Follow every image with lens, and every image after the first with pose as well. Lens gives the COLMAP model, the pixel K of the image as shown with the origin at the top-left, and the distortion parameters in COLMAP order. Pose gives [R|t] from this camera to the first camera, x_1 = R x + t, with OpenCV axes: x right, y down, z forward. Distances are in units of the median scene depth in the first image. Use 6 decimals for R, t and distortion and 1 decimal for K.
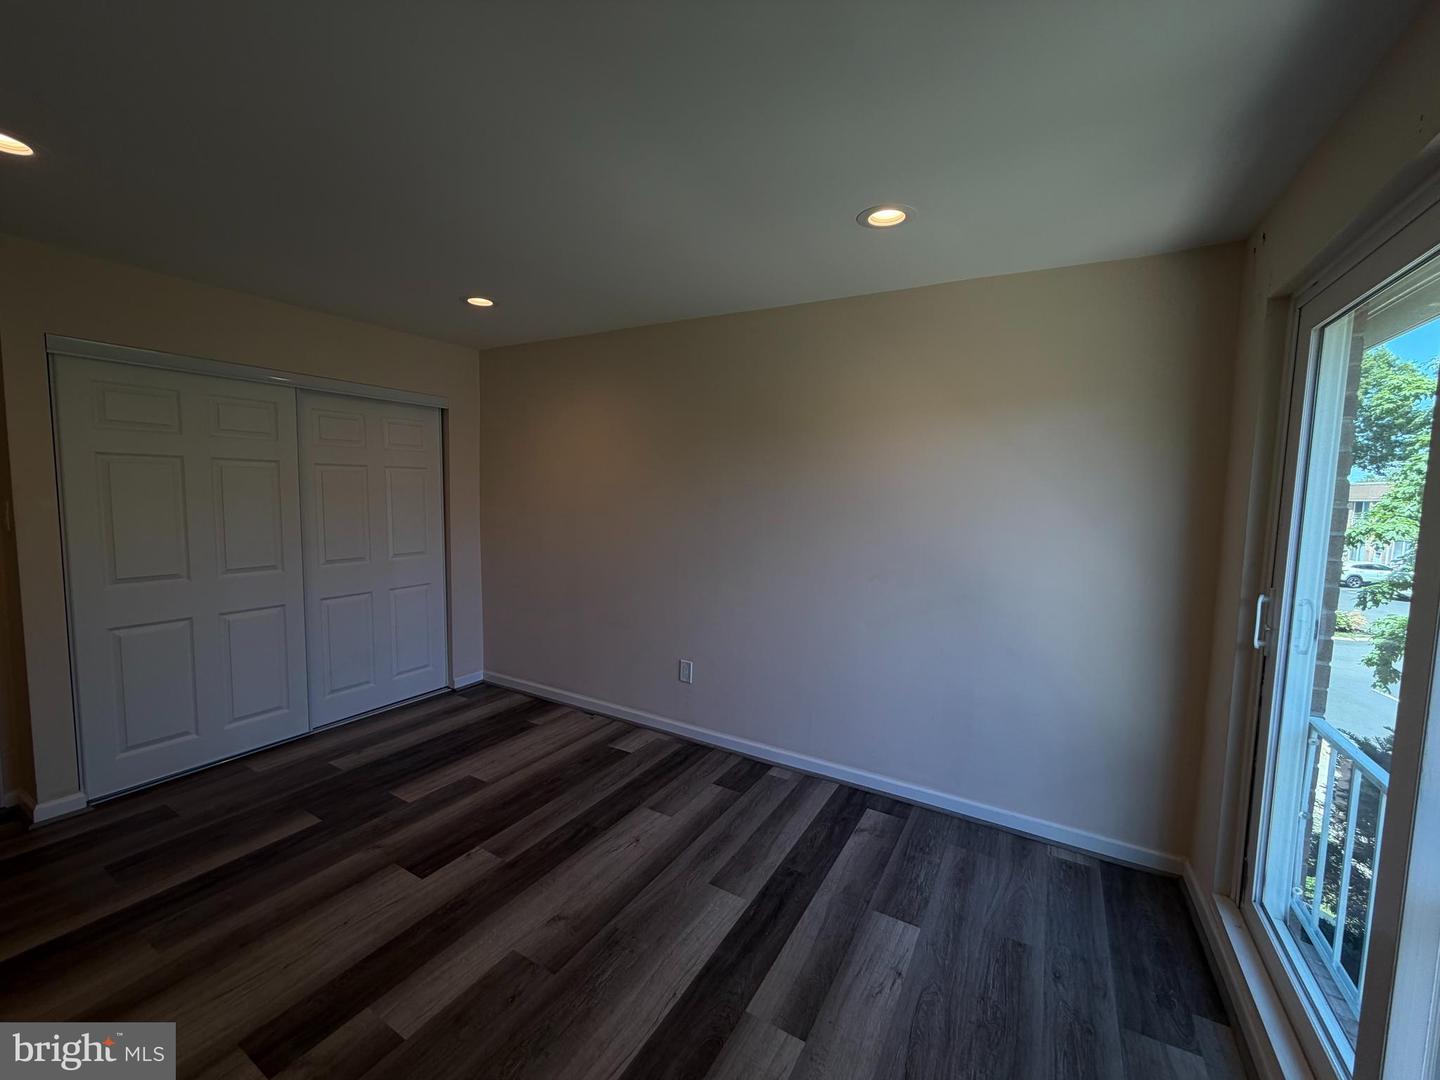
lens RADIAL K [[571.8, 0, 714.5], [0, 571.8, 539.0], [0, 0, 1]] dist [0.000803, 0.000668]
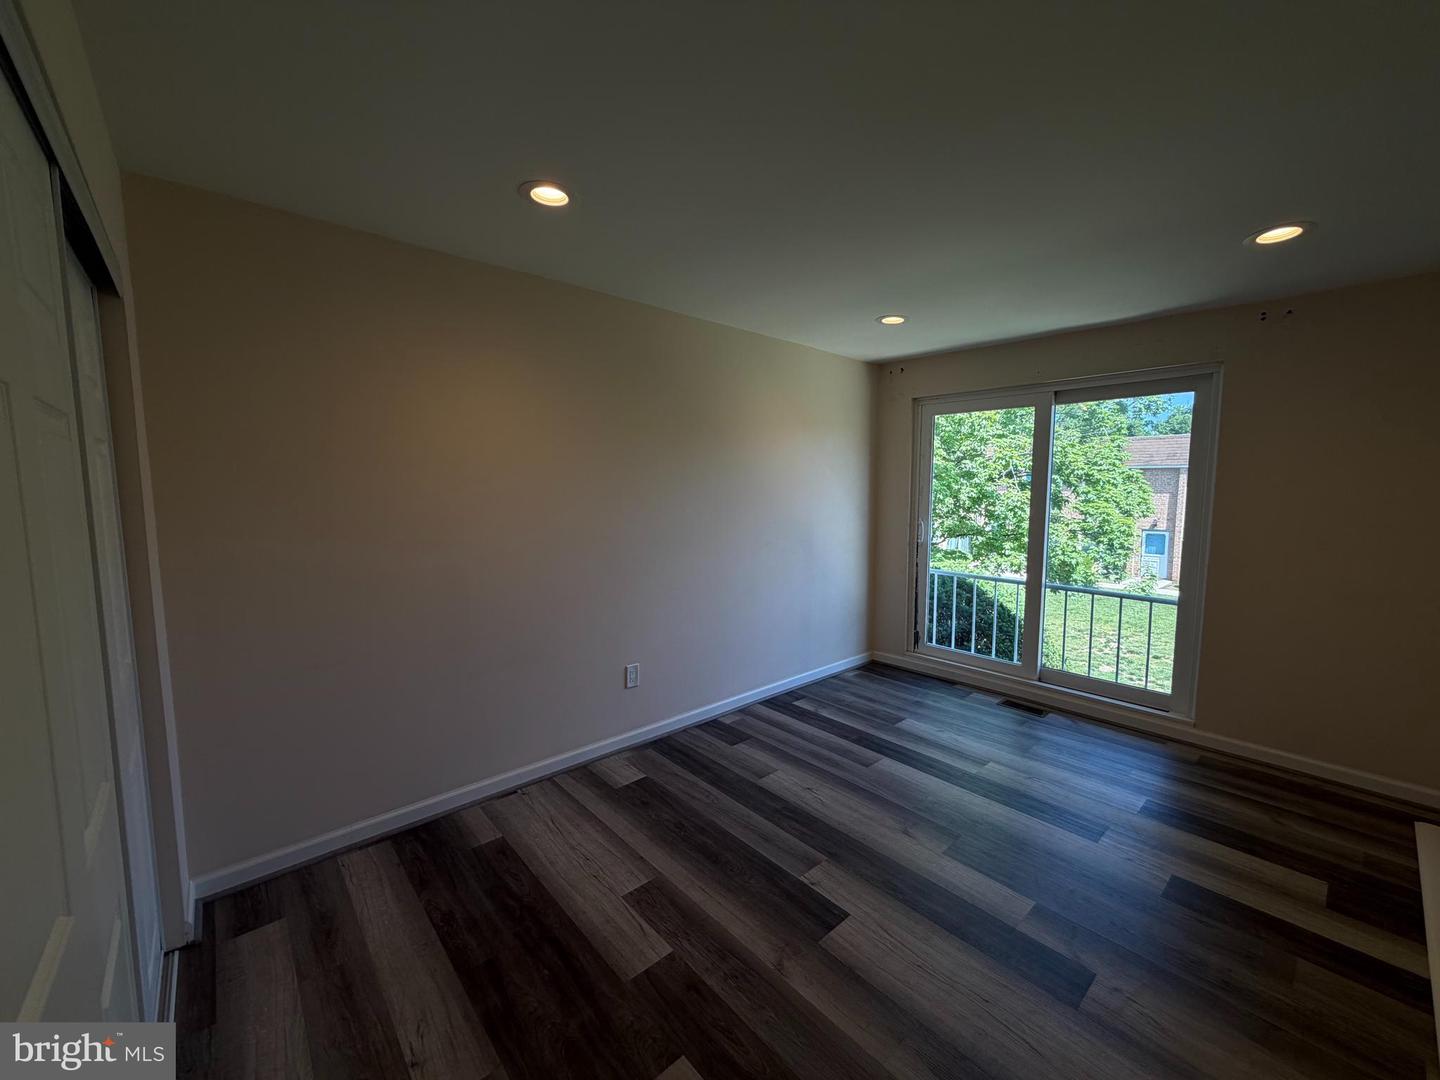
lens RADIAL K [[571.8, 0, 714.5], [0, 571.8, 539.0], [0, 0, 1]] dist [0.000803, 0.000668]
pose [[0.306797, -0.111570, 0.945213, -1.075928], [0.084081, 0.992400, 0.089849, -0.081130], [-0.948054, 0.051909, 0.313846, 0.693922]]
